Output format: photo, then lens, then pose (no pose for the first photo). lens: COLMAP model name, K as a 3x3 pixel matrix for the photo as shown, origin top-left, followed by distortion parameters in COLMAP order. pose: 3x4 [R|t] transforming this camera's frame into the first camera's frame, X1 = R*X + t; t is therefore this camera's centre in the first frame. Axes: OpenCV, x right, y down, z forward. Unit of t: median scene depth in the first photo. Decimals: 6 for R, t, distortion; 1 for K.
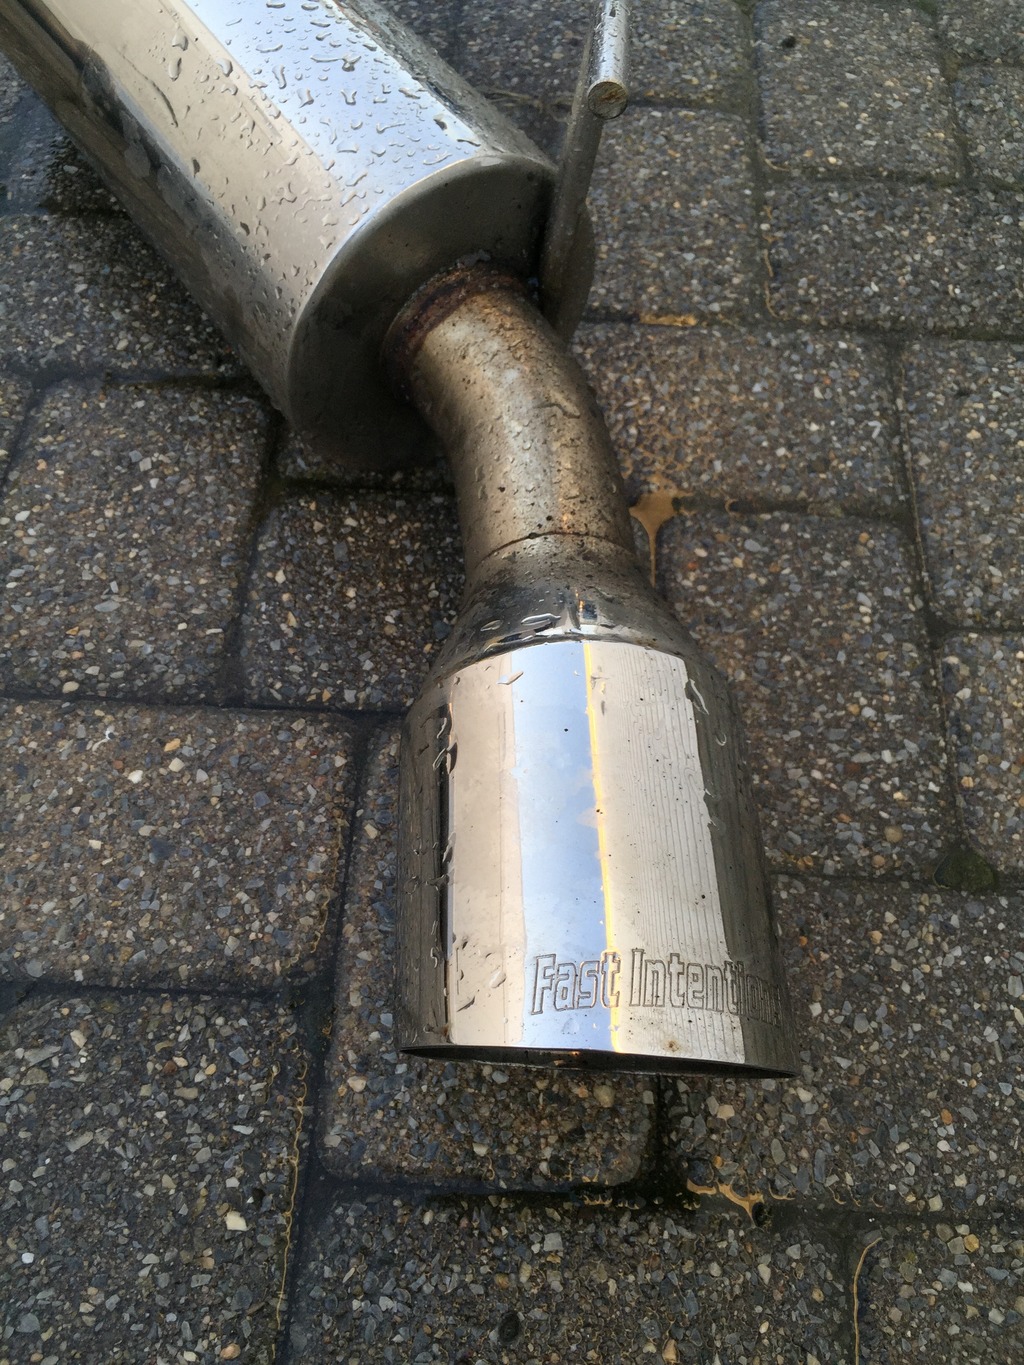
lens RADIAL K [[1237.6, 0, 512.0], [0, 1237.6, 682.5], [0, 0, 1]] dist [0.086405, -0.156534]
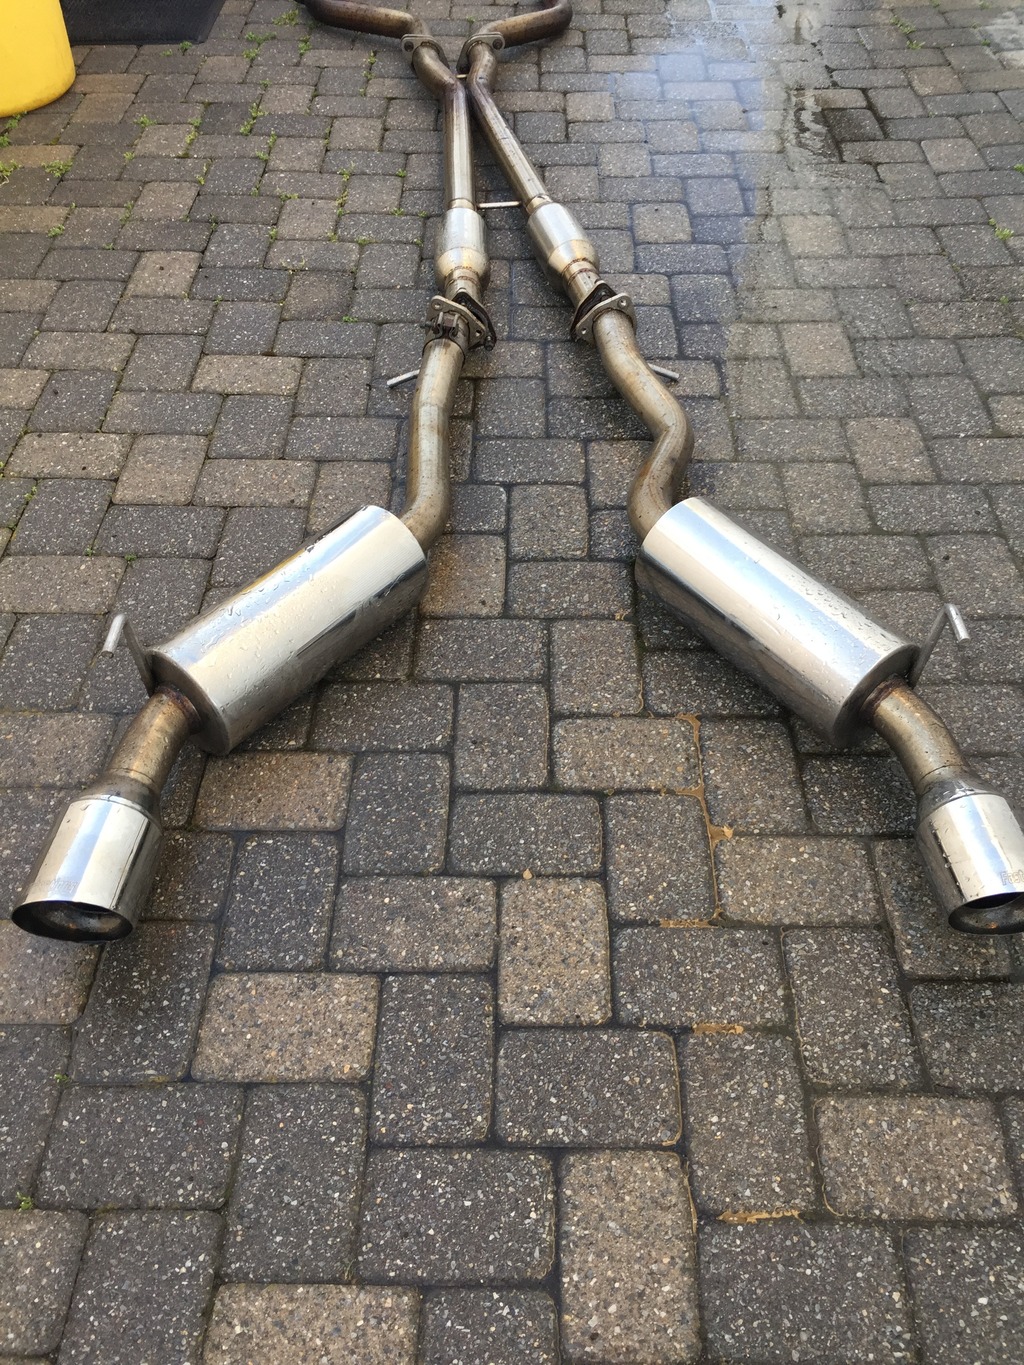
lens RADIAL K [[1140.7, 0, 512.0], [0, 1140.7, 682.5], [0, 0, 1]] dist [0.076497, -0.107011]
pose [[0.998771, -0.048922, -0.007970, -0.877317], [0.046167, 0.976681, -0.209673, 0.193357], [0.018042, 0.209047, 0.977739, -1.603979]]
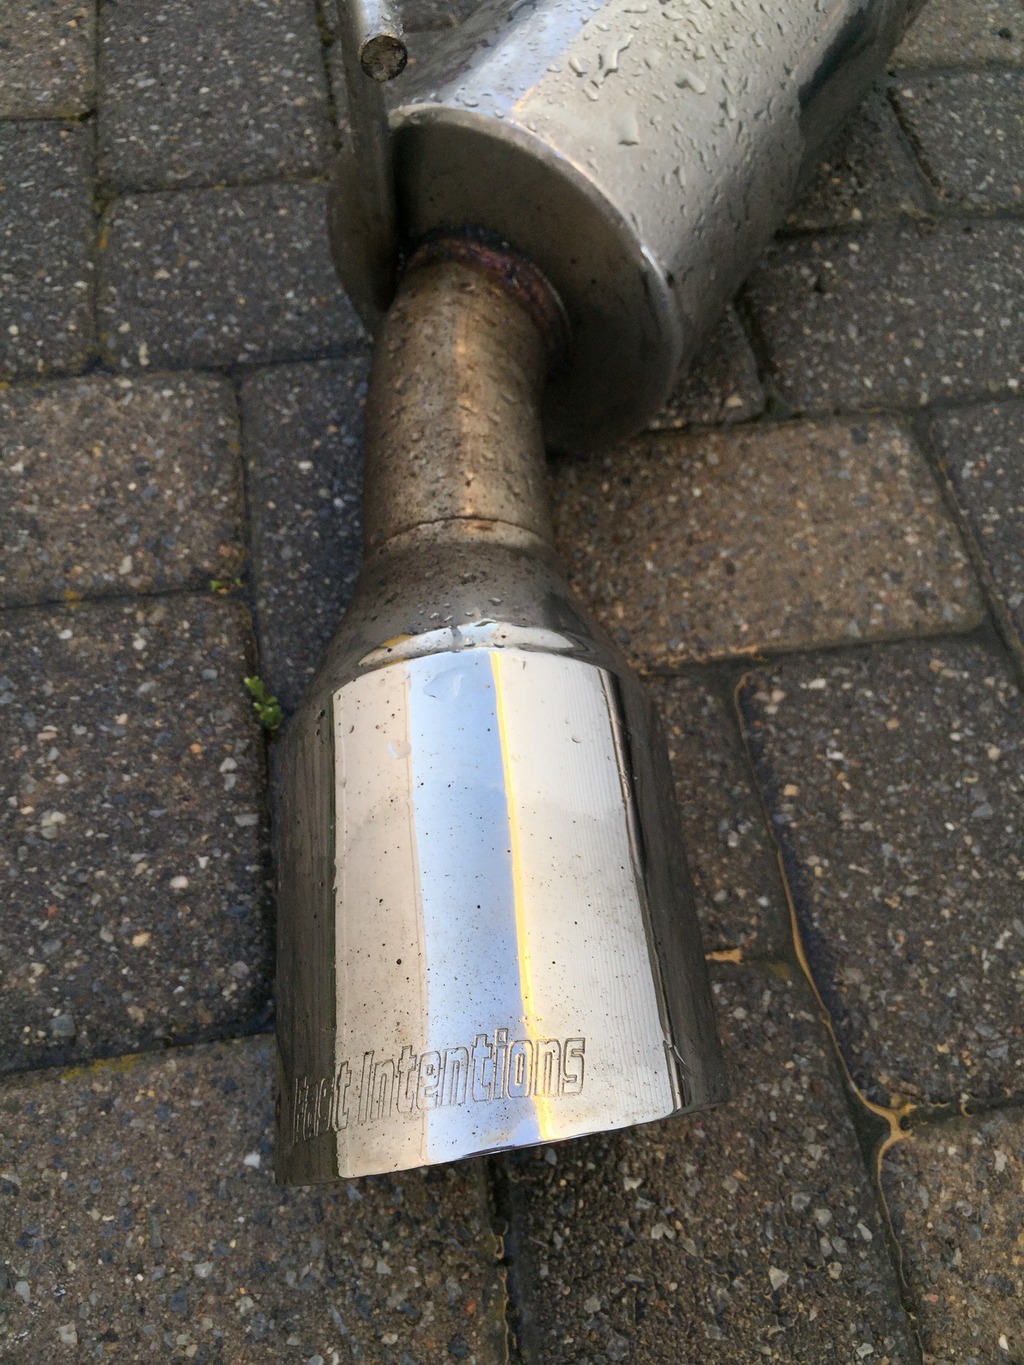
lens RADIAL K [[1237.6, 0, 512.0], [0, 1237.6, 682.5], [0, 0, 1]] dist [0.086405, -0.156534]
pose [[0.980243, -0.169297, 0.102282, -1.794939], [0.166359, 0.985383, 0.036668, -0.099756], [-0.106995, -0.018928, 0.994079, 0.060383]]
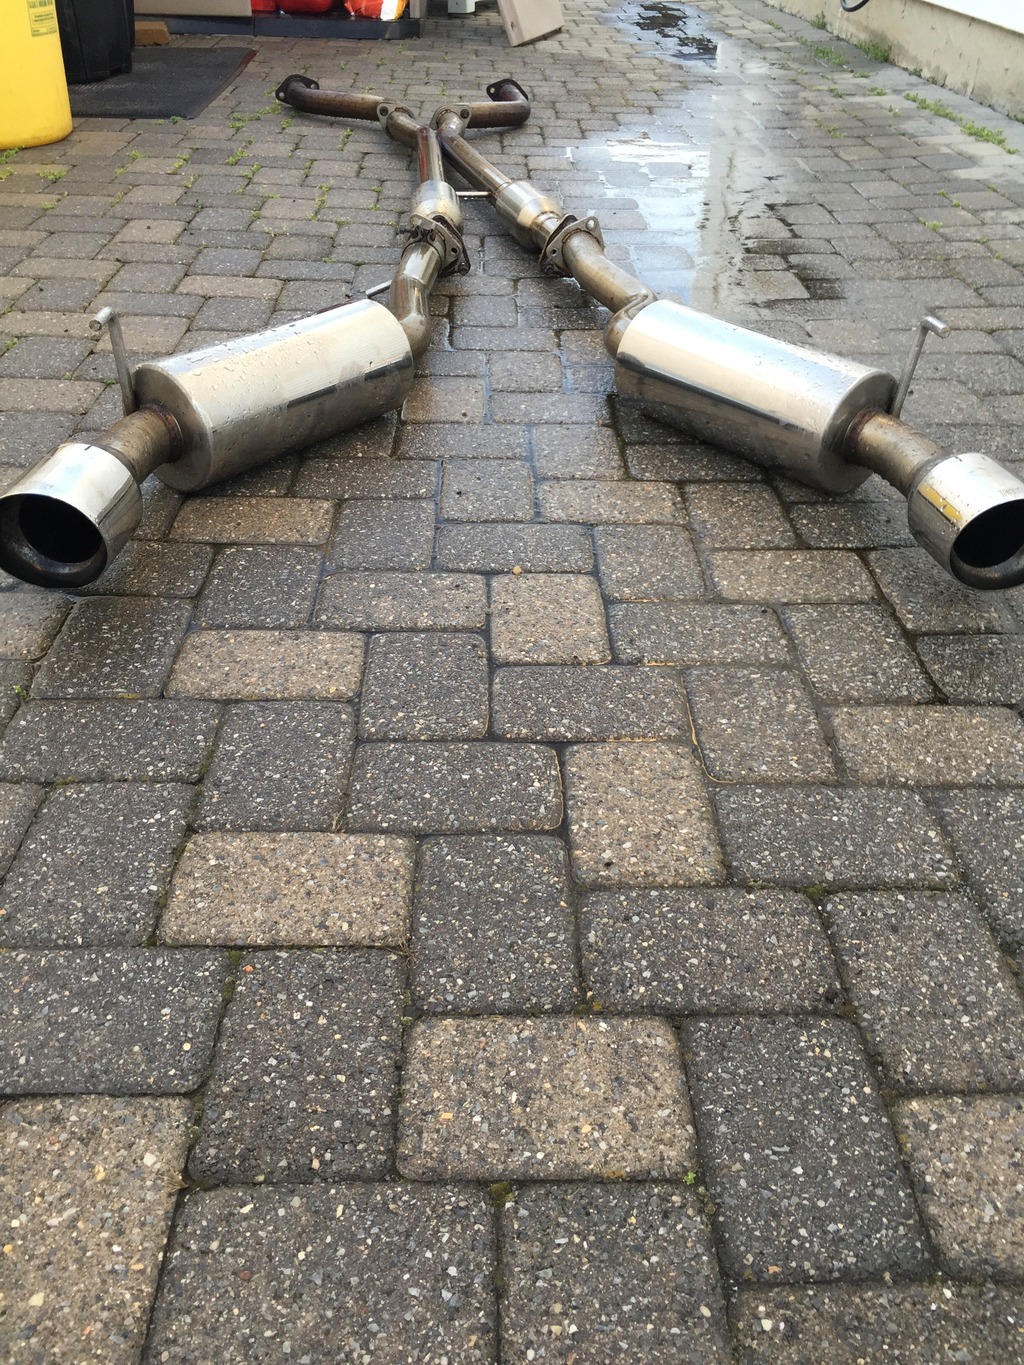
lens RADIAL K [[1140.7, 0, 512.0], [0, 1140.7, 682.5], [0, 0, 1]] dist [0.076497, -0.107011]
pose [[0.997860, -0.042449, 0.049729, -1.028027], [0.058791, 0.915345, -0.398355, 1.273036], [-0.028610, 0.400426, 0.915882, -1.195508]]
